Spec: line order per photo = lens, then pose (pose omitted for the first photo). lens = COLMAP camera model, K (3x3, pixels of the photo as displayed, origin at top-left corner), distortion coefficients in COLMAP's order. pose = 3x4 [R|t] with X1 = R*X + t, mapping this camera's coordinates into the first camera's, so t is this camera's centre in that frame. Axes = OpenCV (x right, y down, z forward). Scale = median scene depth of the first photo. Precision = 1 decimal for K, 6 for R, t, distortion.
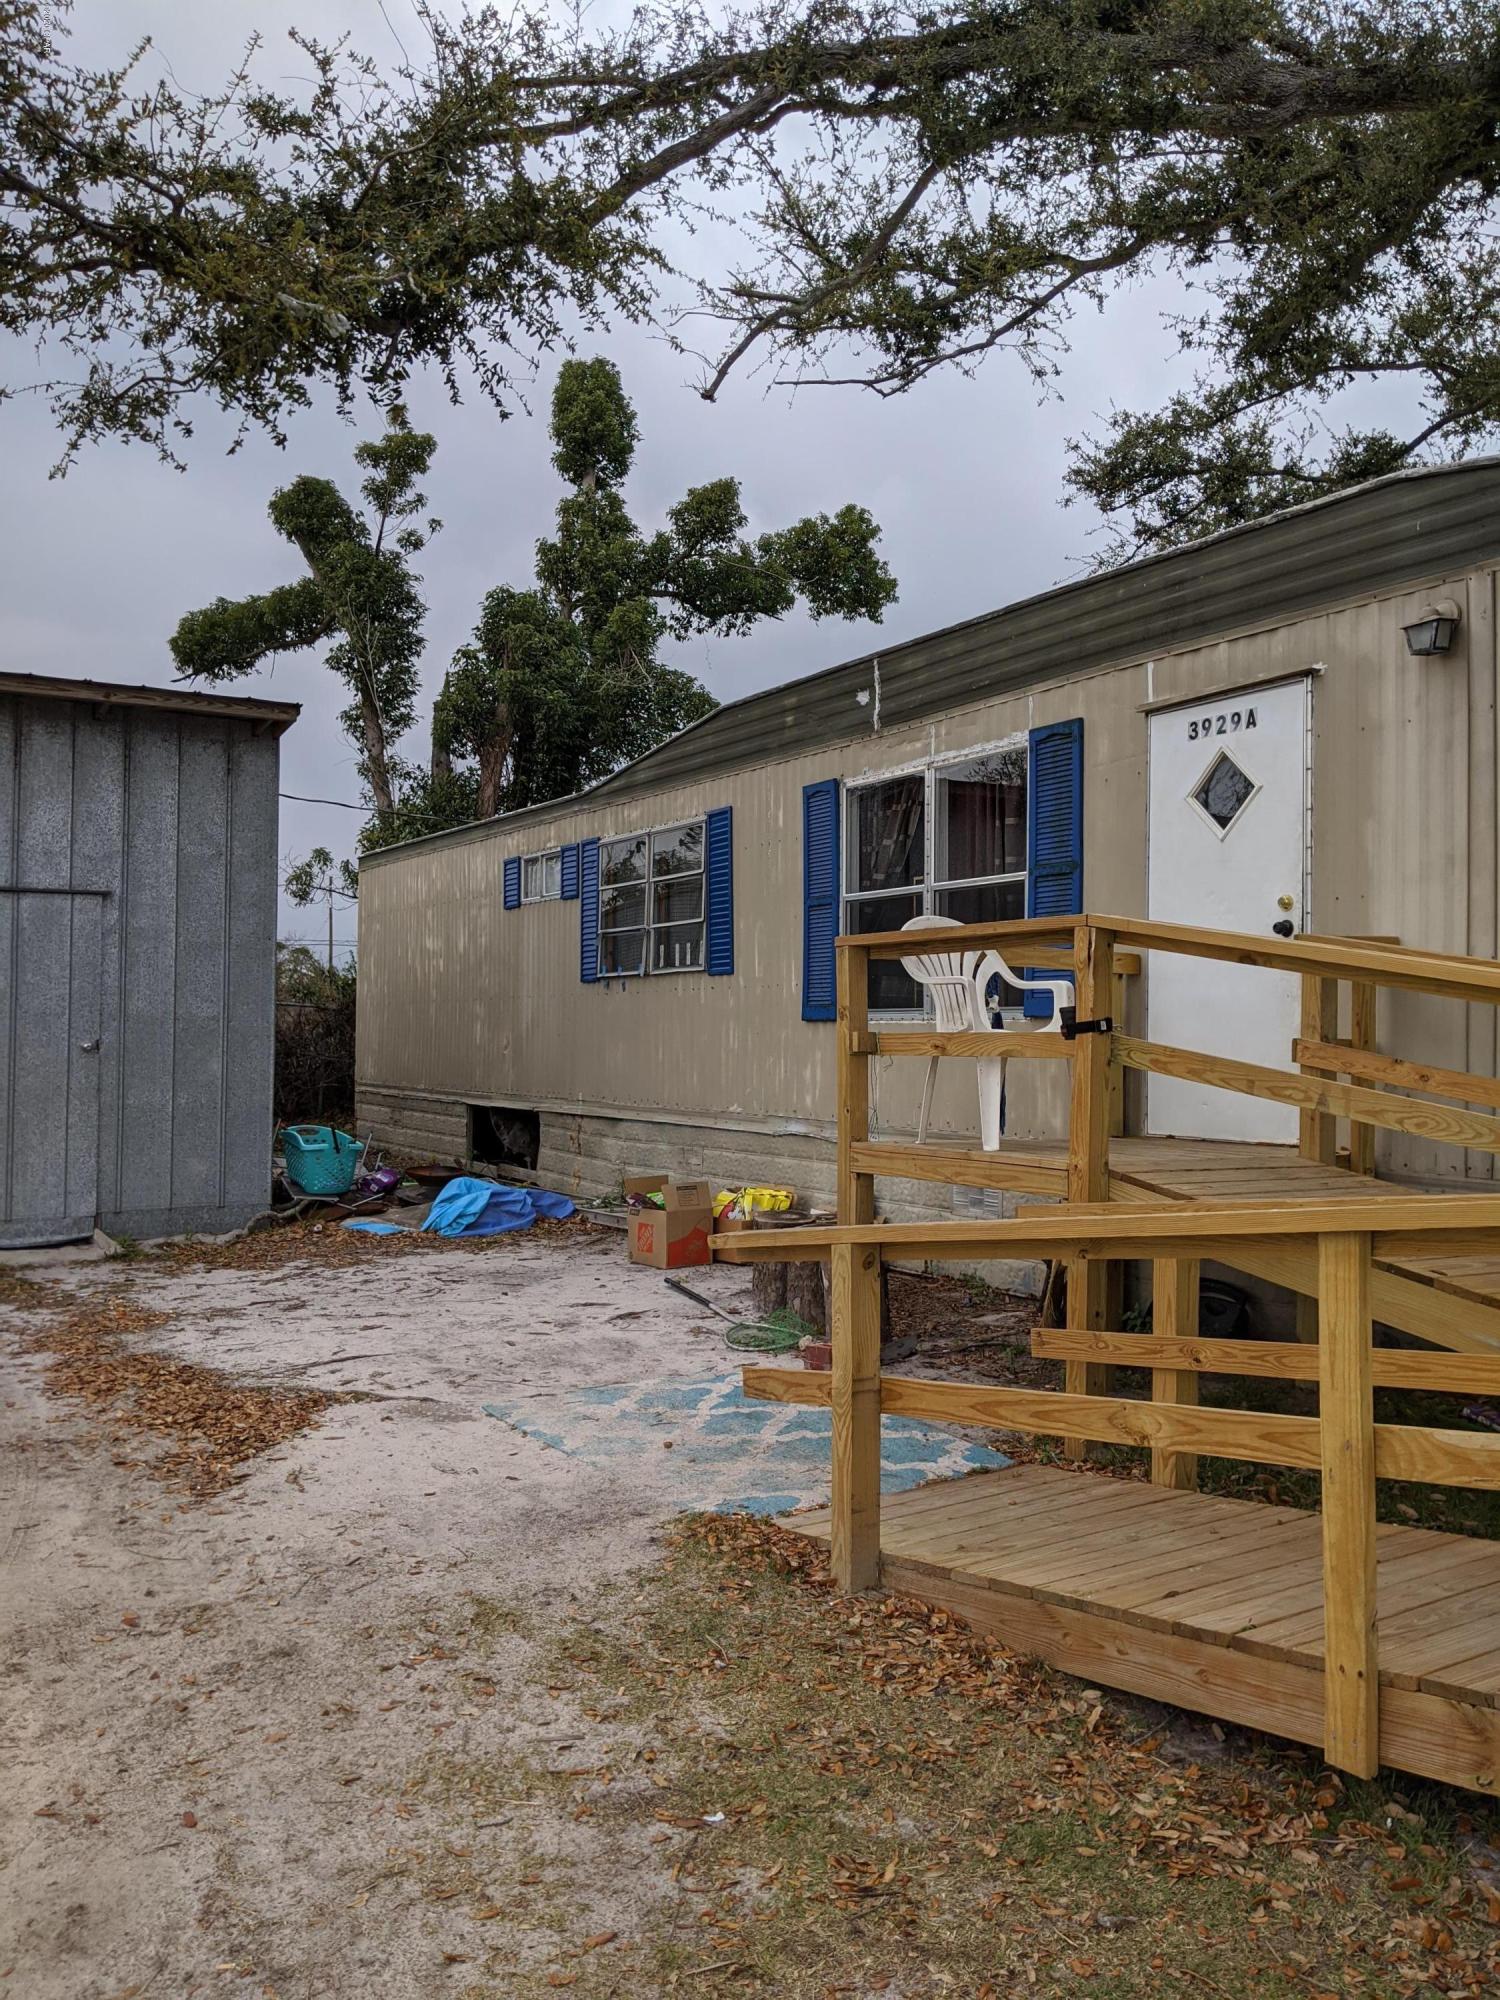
lens RADIAL K [[1550.9, 0, 750.0], [0, 1550.9, 1000.0], [0, 0, 1]] dist [0.041174, -0.111932]
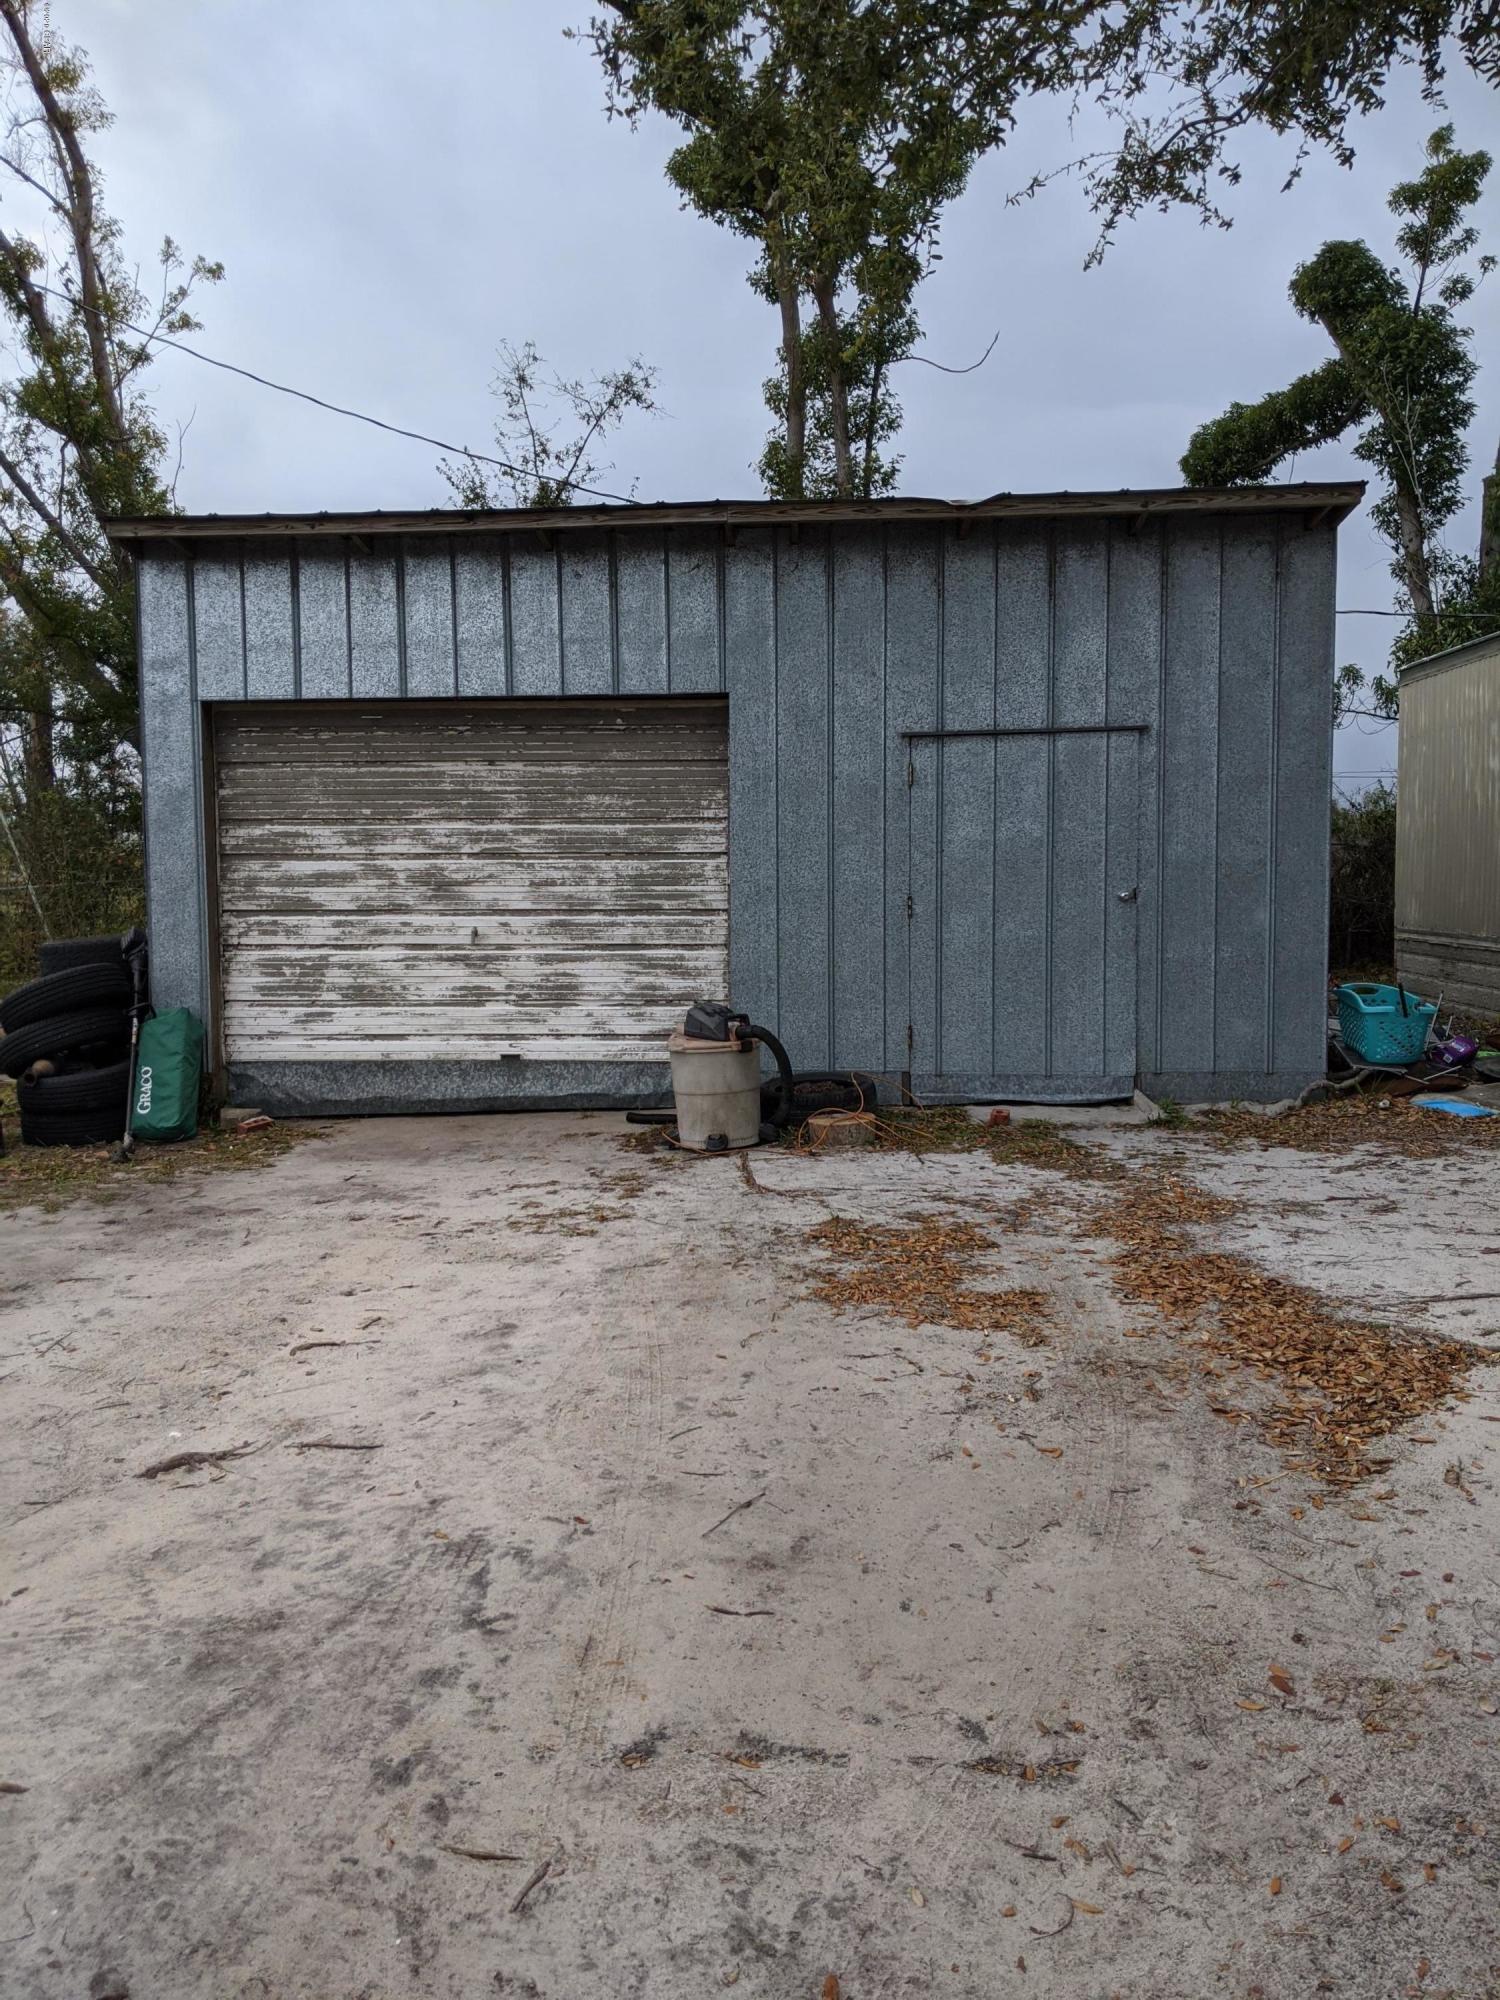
lens RADIAL K [[1529.8, 0, 750.0], [0, 1529.8, 1000.0], [0, 0, 1]] dist [0.154735, -0.005274]
pose [[0.818000, 0.037275, -0.574010, -0.072377], [0.022443, 0.995070, 0.096601, -0.002069], [0.574781, -0.091902, 0.813130, 0.104930]]
